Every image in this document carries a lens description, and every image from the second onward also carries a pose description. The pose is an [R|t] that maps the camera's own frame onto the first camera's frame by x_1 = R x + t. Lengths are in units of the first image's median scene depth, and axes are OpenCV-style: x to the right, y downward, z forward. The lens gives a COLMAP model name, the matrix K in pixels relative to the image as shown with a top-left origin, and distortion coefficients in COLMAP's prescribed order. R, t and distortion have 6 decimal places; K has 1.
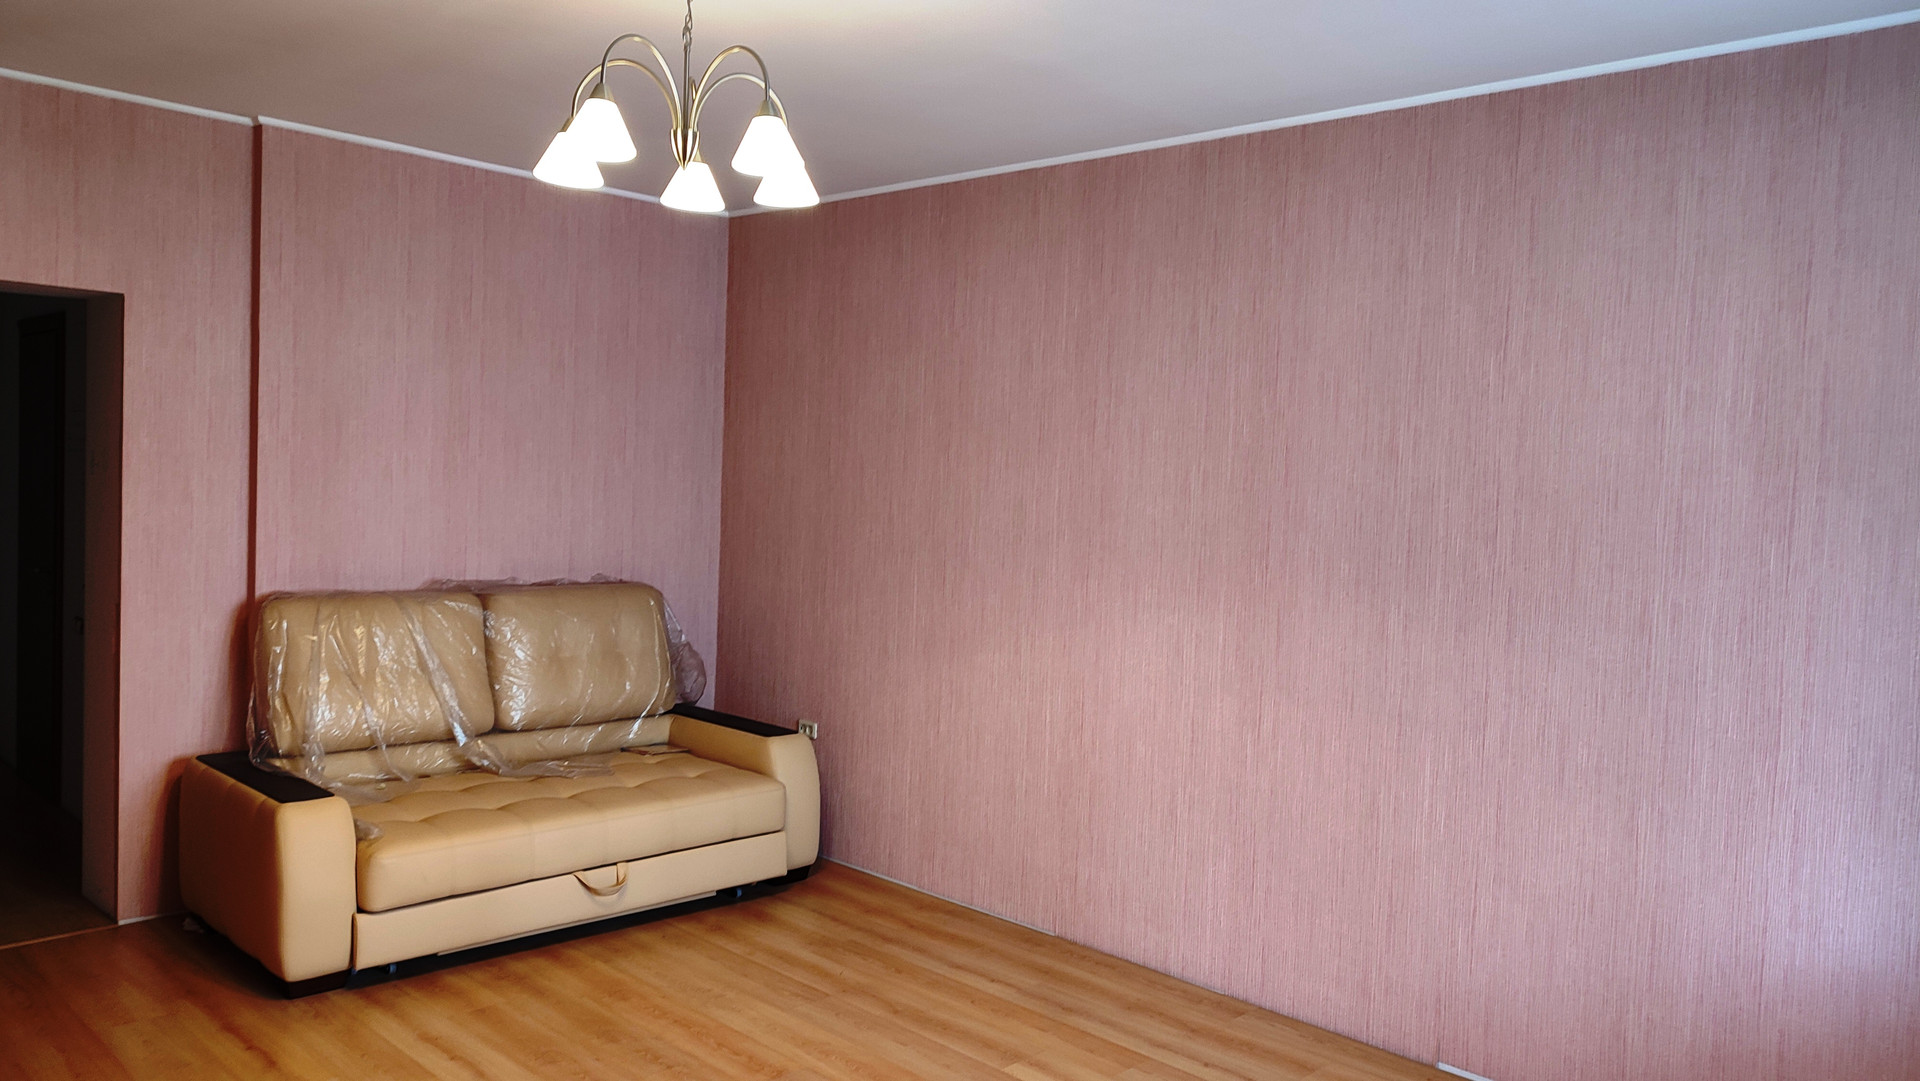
lens RADIAL K [[1368.3, 0, 962.4], [0, 1368.3, 538.8], [0, 0, 1]] dist [0.018773, -0.021436]
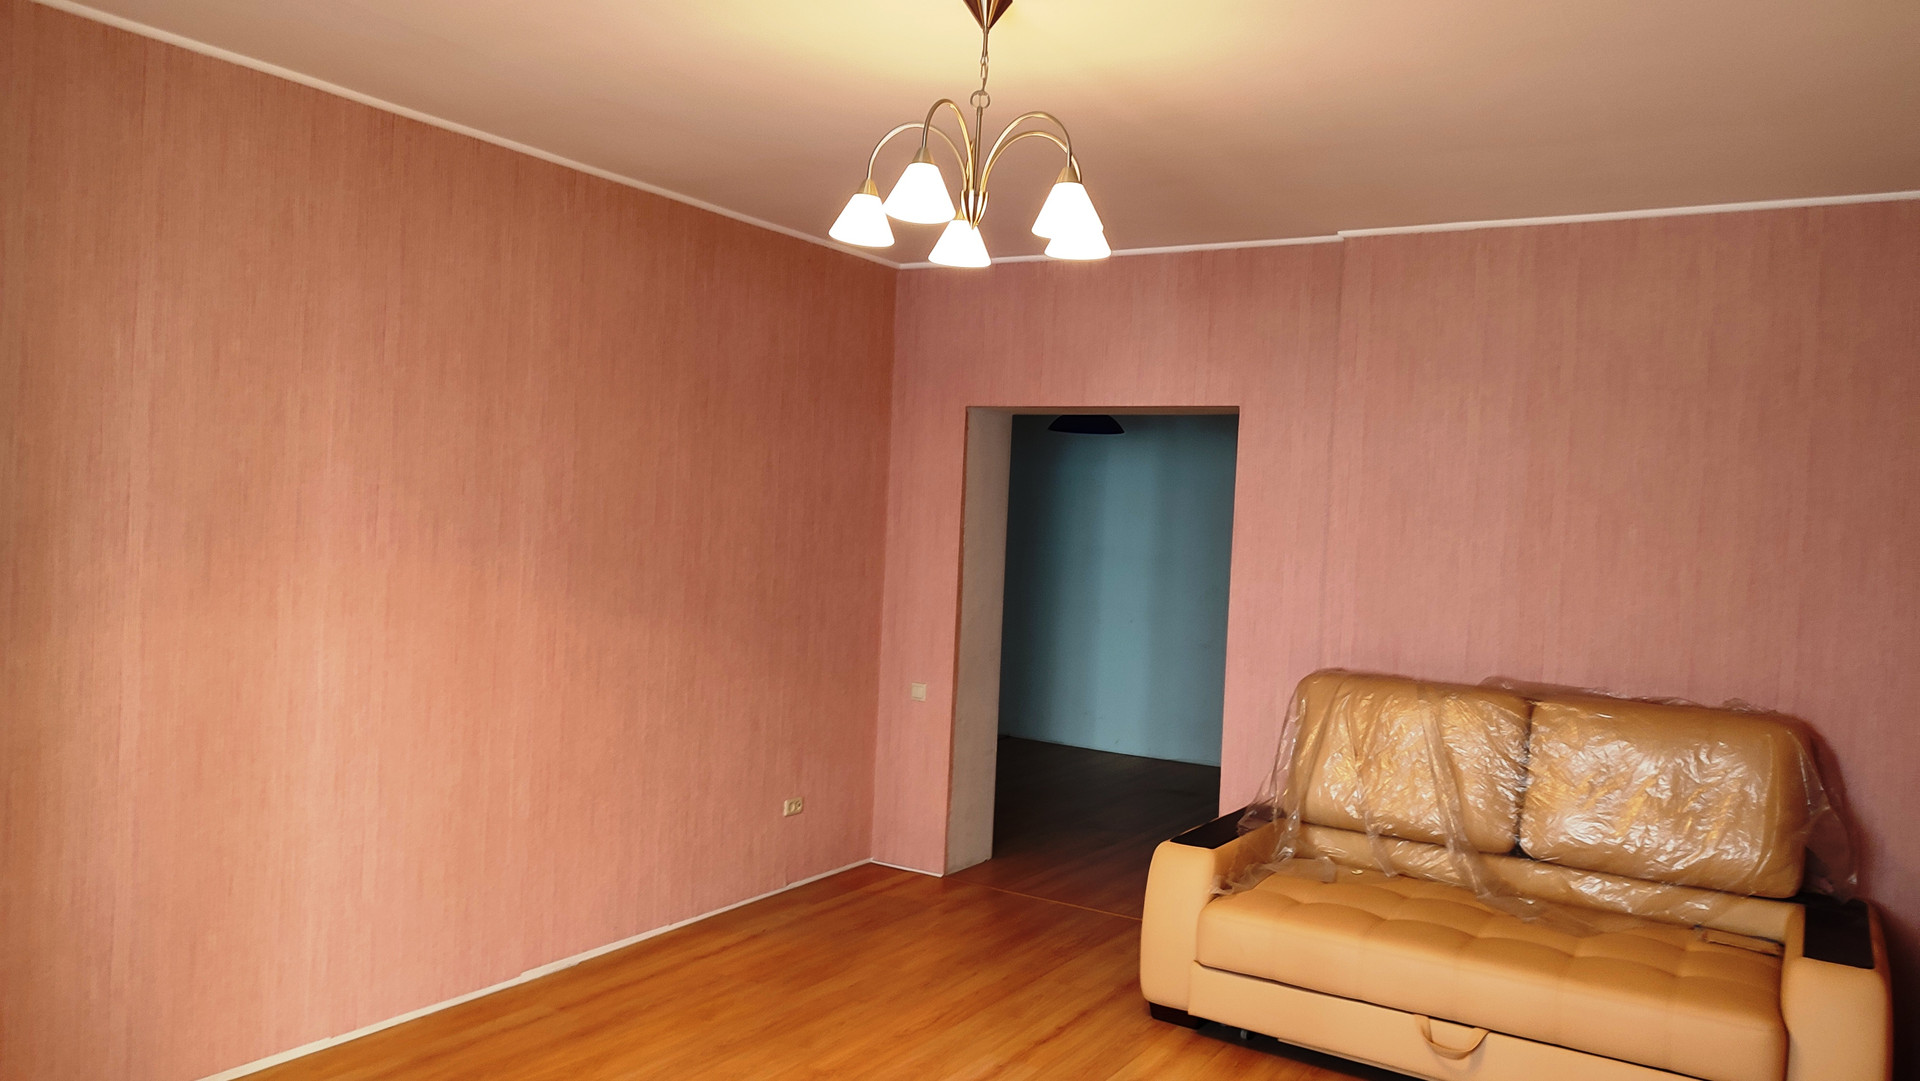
lens RADIAL K [[1368.3, 0, 962.1], [0, 1368.3, 541.0], [0, 0, 1]] dist [0.018773, -0.021436]
pose [[0.208376, -0.011680, -0.977979, 0.462109], [-0.084341, 0.995989, -0.029865, -0.003426], [0.974405, 0.088707, 0.206555, 0.472111]]
